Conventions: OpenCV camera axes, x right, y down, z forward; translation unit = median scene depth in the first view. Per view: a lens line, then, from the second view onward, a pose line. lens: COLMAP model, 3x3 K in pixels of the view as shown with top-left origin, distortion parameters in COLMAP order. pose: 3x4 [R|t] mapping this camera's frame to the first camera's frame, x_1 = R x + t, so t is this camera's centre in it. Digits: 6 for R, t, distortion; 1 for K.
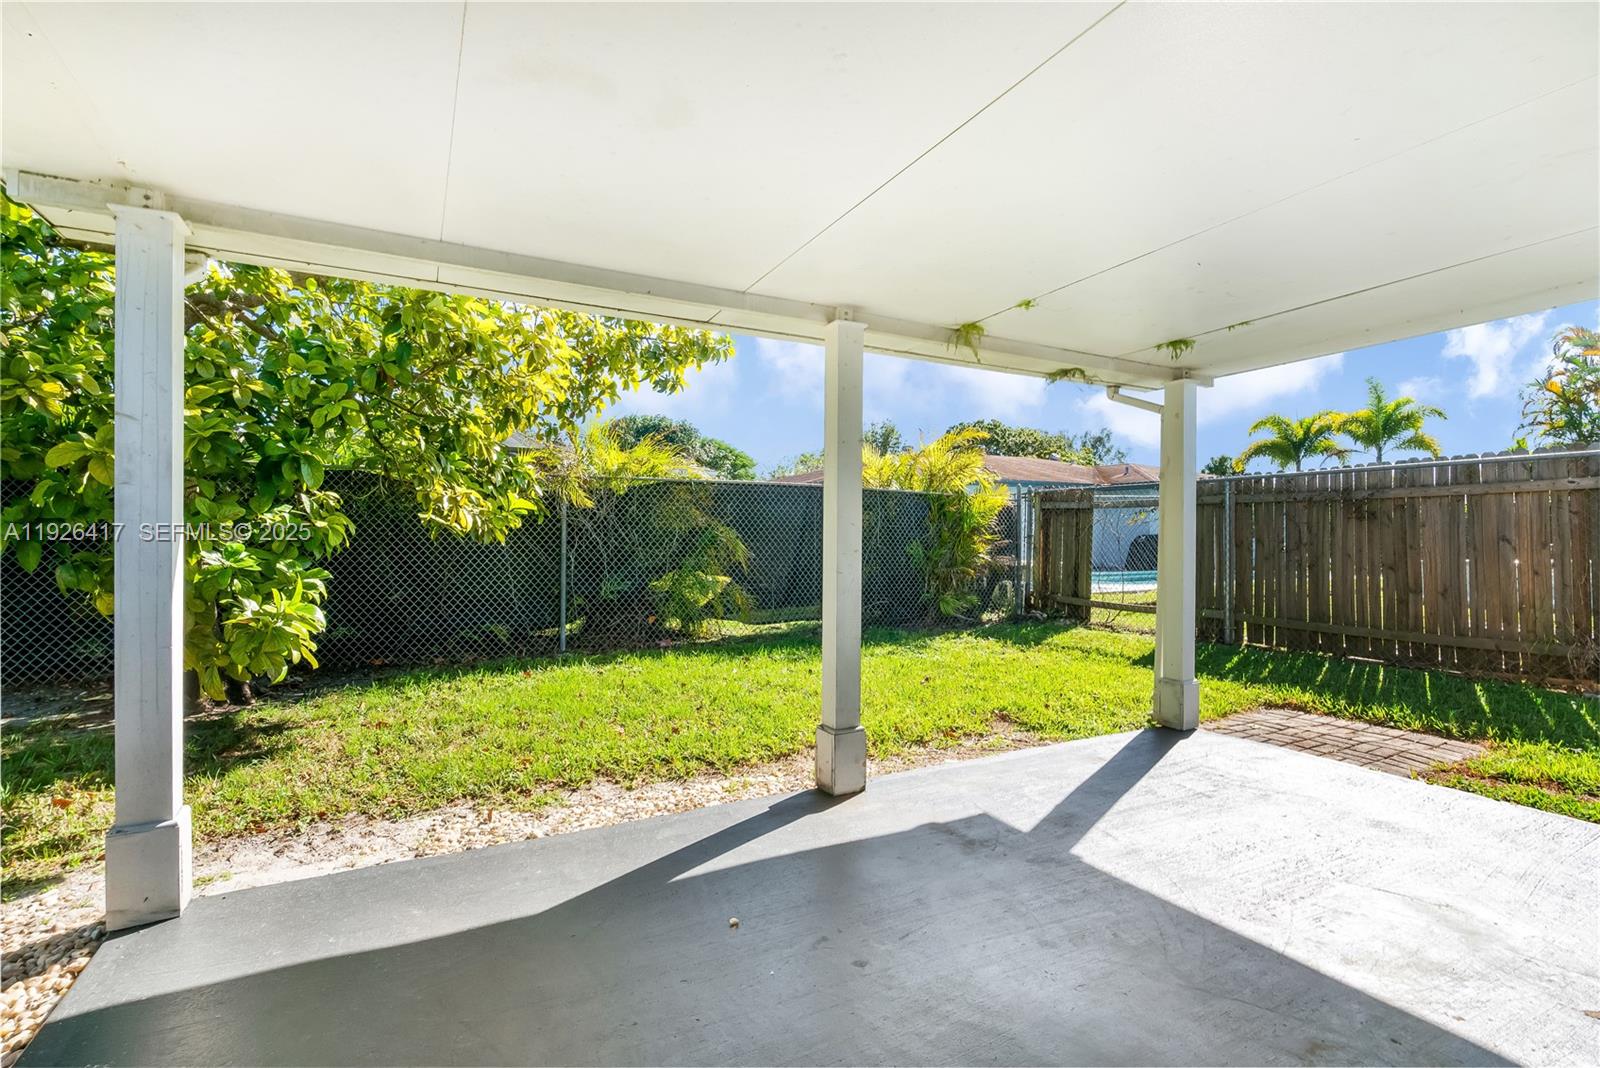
lens RADIAL K [[748.2, 0, 767.0], [0, 748.2, 556.5], [0, 0, 1]] dist [0.001910, 0.000353]
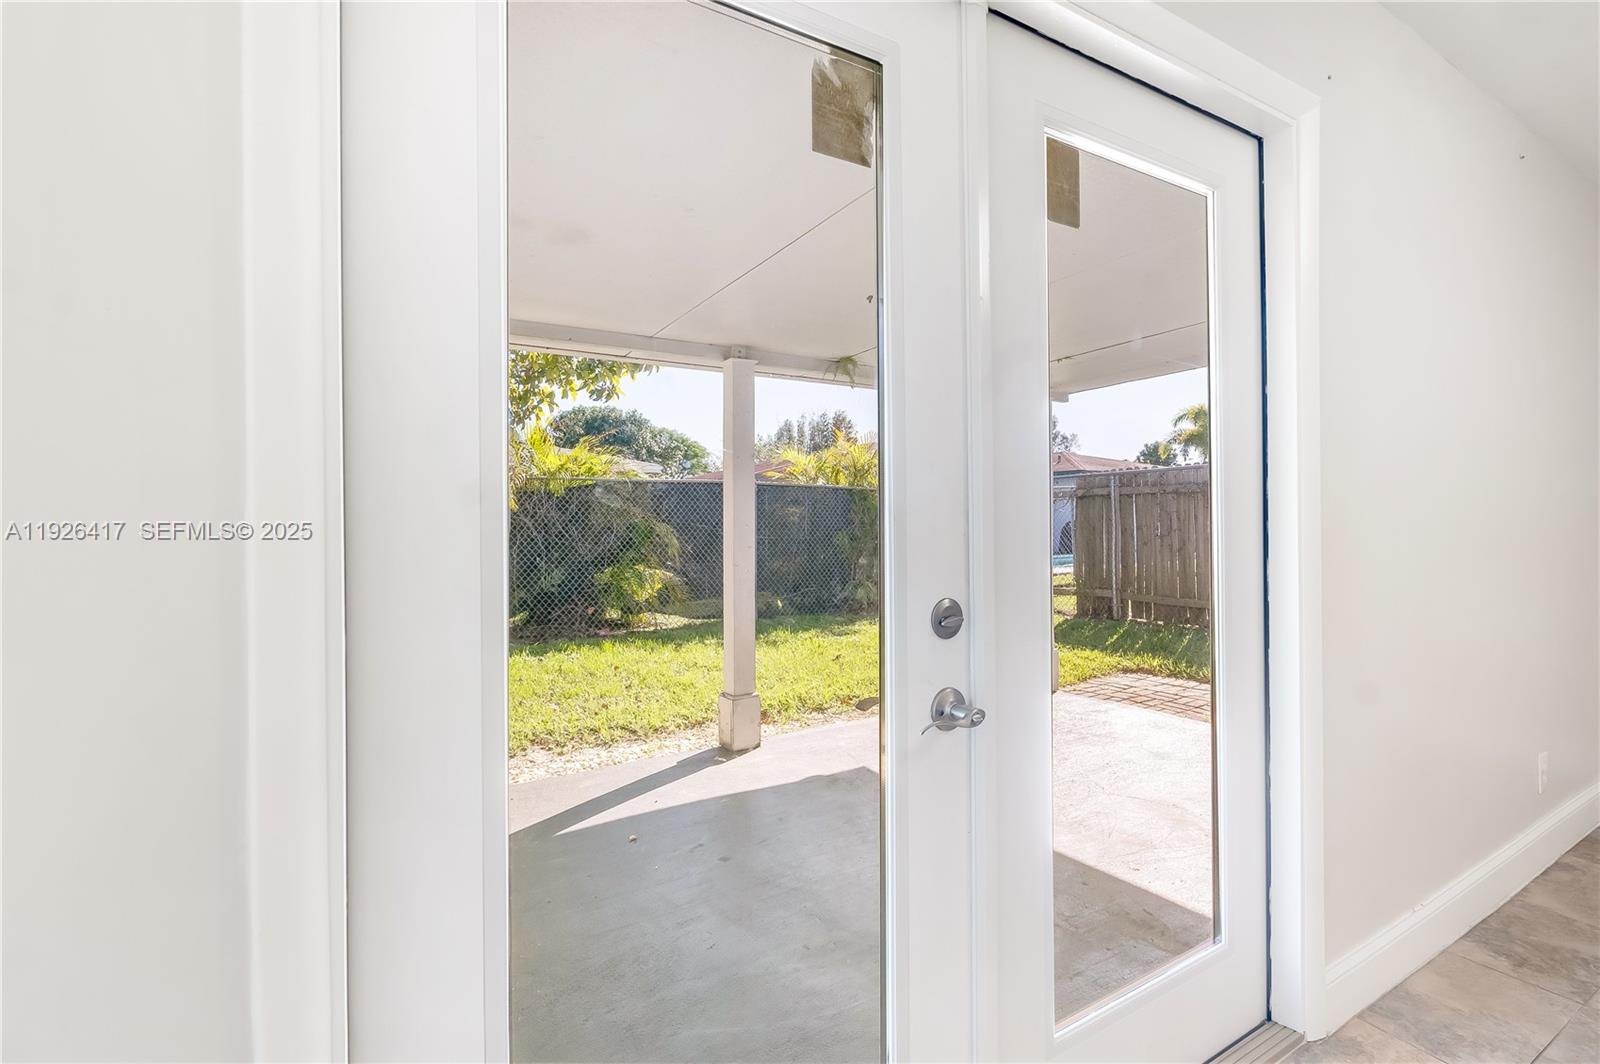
lens RADIAL K [[753.5, 0, 790.3], [0, 753.5, 524.8], [0, 0, 1]] dist [-0.001519, 0.000344]
pose [[0.995981, -0.014232, 0.088430, 0.058008], [0.016597, 0.999522, -0.026070, -0.008465], [-0.088017, 0.027433, 0.995741, -0.165333]]
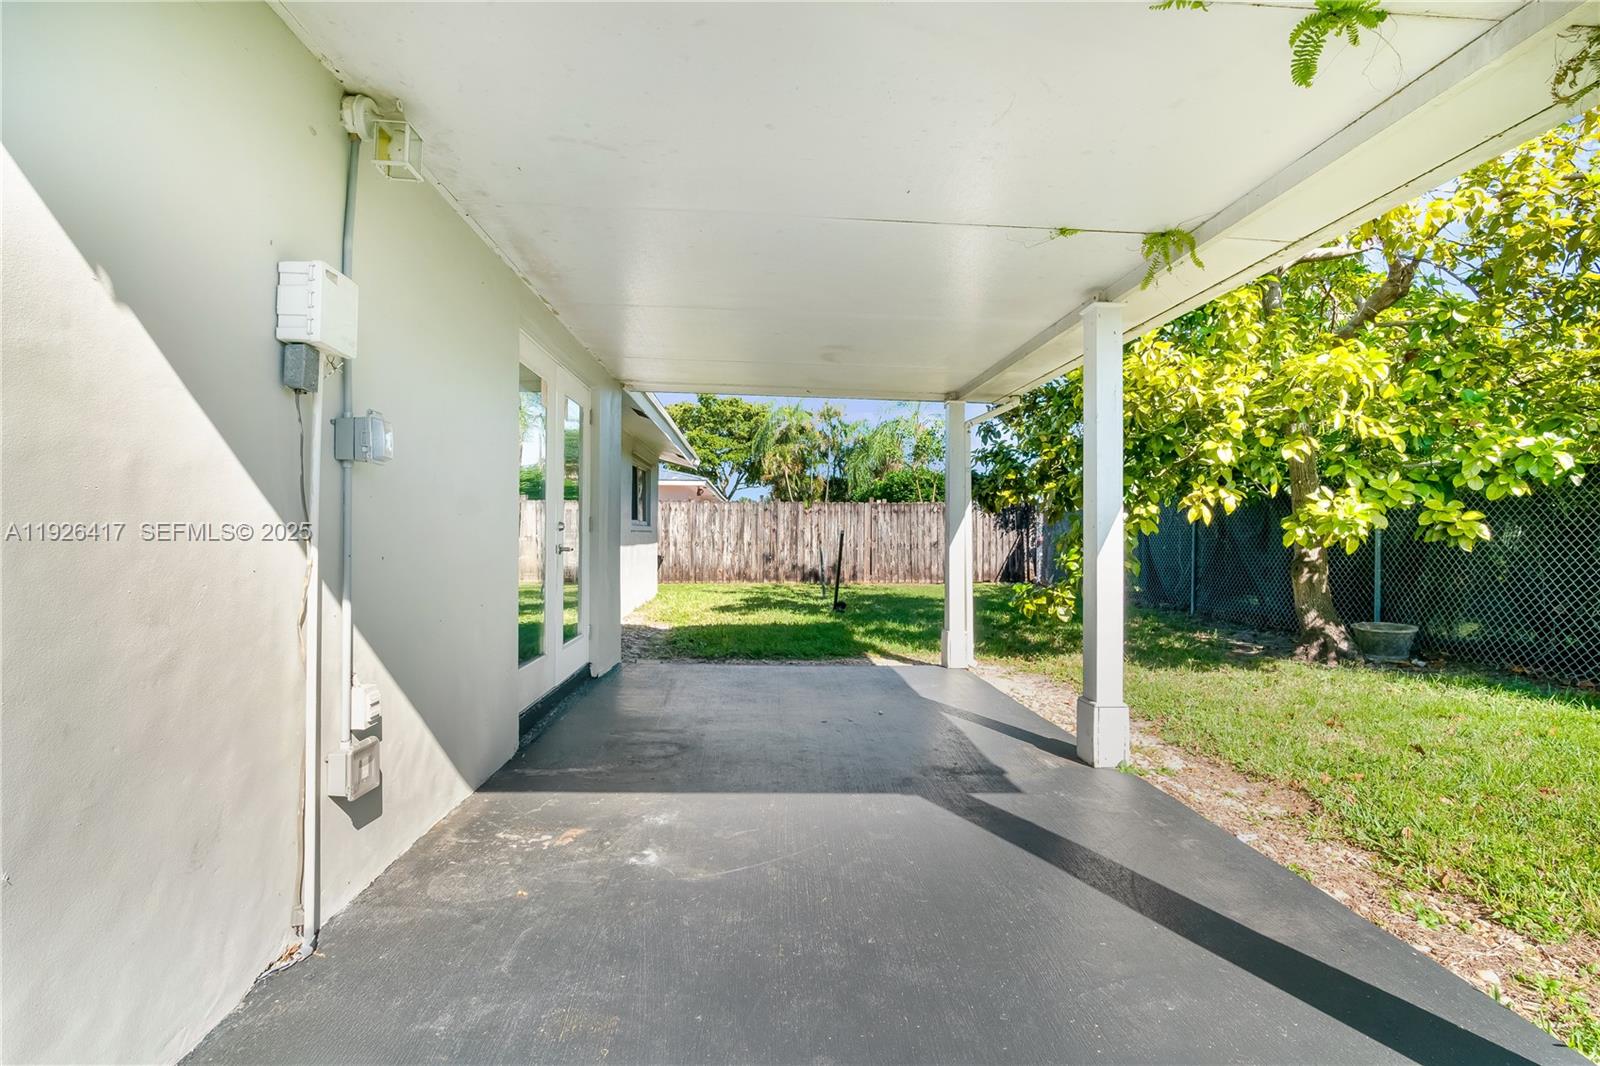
lens RADIAL K [[753.5, 0, 790.3], [0, 753.5, 525.8], [0, 0, 1]] dist [-0.001519, 0.000344]
pose [[-0.394565, -0.020522, -0.918639, 0.926176], [-0.042103, 0.999104, -0.004235, 0.014546], [0.917903, 0.037007, -0.395075, 0.781004]]
